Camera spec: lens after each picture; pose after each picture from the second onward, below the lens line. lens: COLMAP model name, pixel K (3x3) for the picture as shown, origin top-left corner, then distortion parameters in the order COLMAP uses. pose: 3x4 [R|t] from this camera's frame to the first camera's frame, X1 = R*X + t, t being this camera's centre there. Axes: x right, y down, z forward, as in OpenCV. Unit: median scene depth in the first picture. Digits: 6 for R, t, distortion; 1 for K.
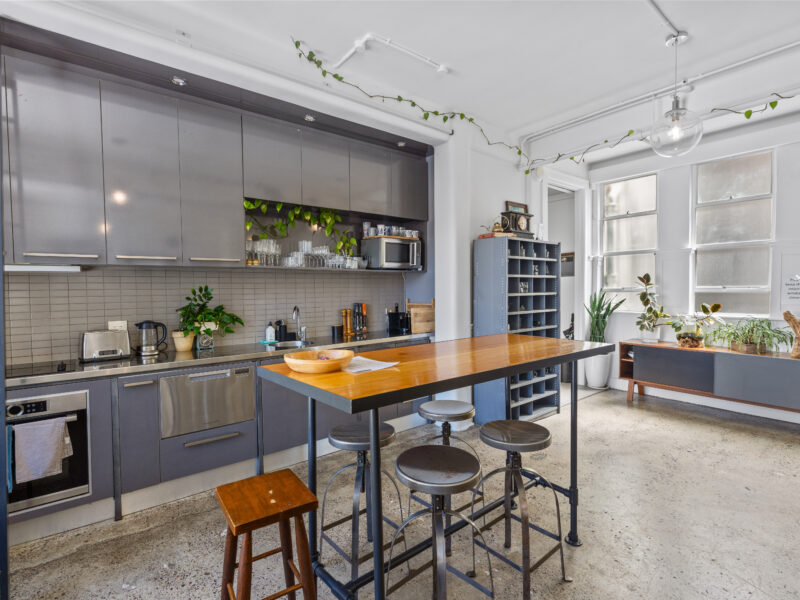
lens RADIAL K [[396.3, 0, 400.0], [0, 396.3, 300.0], [0, 0, 1]] dist [-0.000928, -0.000485]
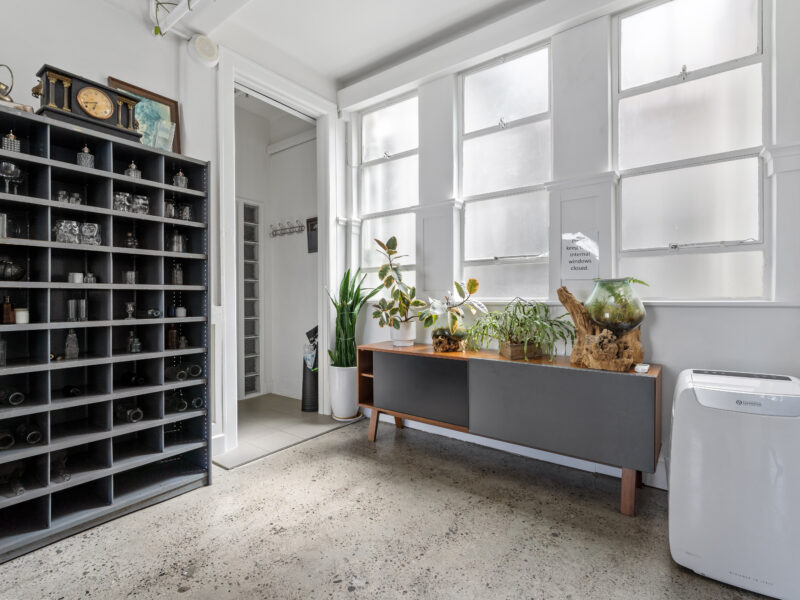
lens RADIAL K [[396.3, 0, 400.0], [0, 396.3, 300.0], [0, 0, 1]] dist [-0.000928, -0.000485]
pose [[0.967105, 0.004730, 0.254332, 0.560471], [0.002232, 0.999631, -0.027077, 0.060731], [-0.254366, 0.026754, 0.966738, 0.461922]]
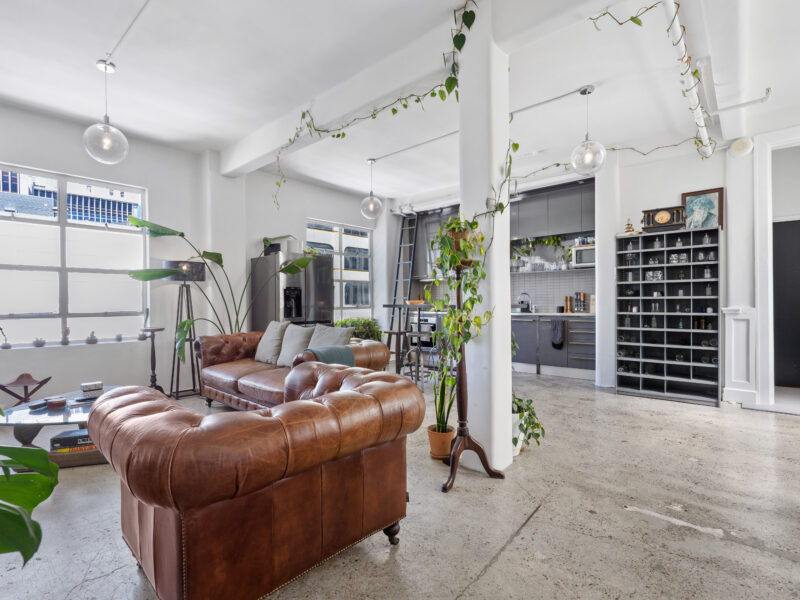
lens RADIAL K [[399.4, 0, 400.0], [0, 399.4, 300.0], [0, 0, 1]] dist [-0.000208, -0.000341]
pose [[0.175578, 0.005056, -0.984453, 1.310381], [-0.023195, 0.999730, 0.000997, 0.052735], [0.984192, 0.022659, 0.175648, 0.095991]]
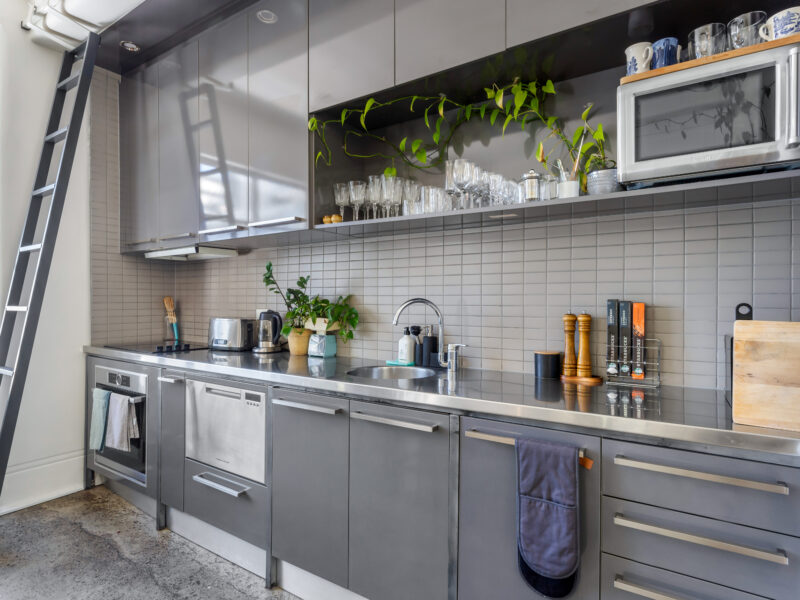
lens RADIAL K [[448.3, 0, 400.0], [0, 448.3, 300.0], [0, 0, 1]] dist [-0.002964, -0.000419]
pose [[0.295778, 0.014048, -0.955153, 0.237530], [-0.033706, 0.999423, 0.004262, 0.013761], [0.954662, 0.030934, 0.296081, 0.728864]]
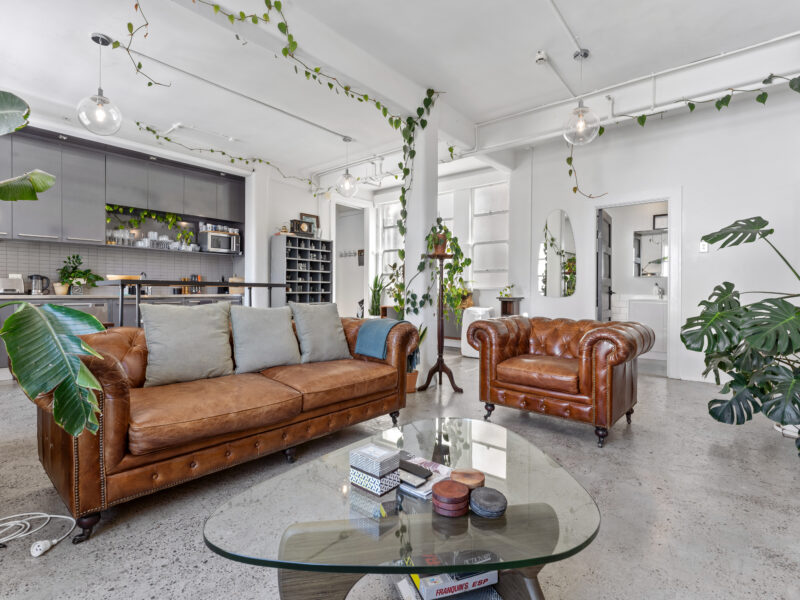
lens RADIAL K [[401.2, 0, 403.3], [0, 401.2, 291.3], [0, 0, 1]] dist [-0.000222, -0.000199]
pose [[0.980171, 0.016608, 0.197454, 0.398006], [-0.010571, 0.999445, -0.031588, 0.118694], [-0.197869, 0.028875, 0.979803, -0.700933]]
